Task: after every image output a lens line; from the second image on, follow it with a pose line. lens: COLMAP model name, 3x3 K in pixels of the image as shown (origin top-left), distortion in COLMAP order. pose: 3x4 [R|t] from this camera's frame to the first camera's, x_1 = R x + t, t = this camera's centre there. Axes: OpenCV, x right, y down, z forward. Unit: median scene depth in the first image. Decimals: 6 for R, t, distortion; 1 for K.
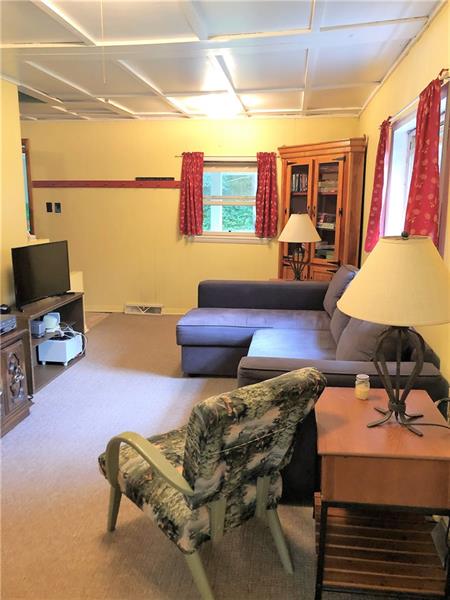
lens RADIAL K [[490.8, 0, 228.0], [0, 490.8, 302.2], [0, 0, 1]] dist [0.039481, -0.060792]
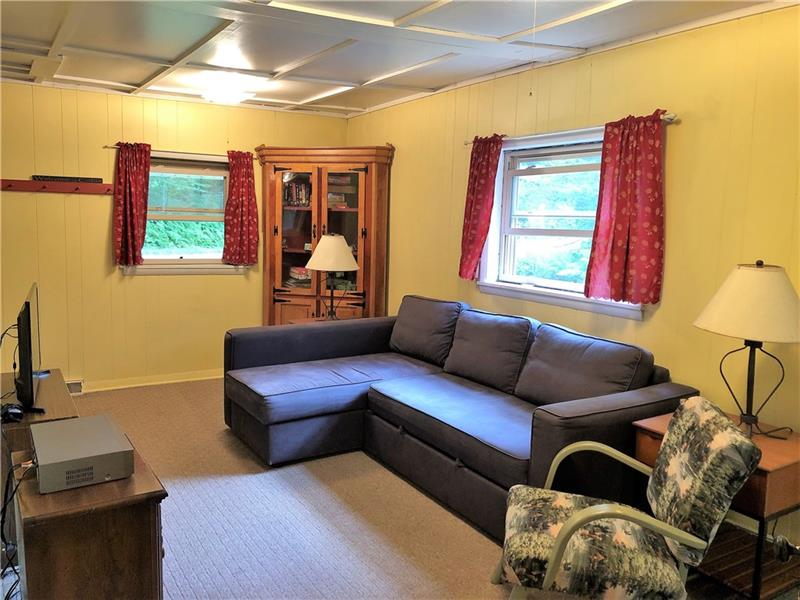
lens RADIAL K [[654.3, 0, 402.7], [0, 654.3, 299.9], [0, 0, 1]] dist [0.039481, -0.060792]
pose [[0.788540, -0.063912, 0.611654, -0.348551], [0.103939, 0.994128, -0.030120, -0.027119], [-0.606137, 0.087325, 0.790552, 0.088081]]
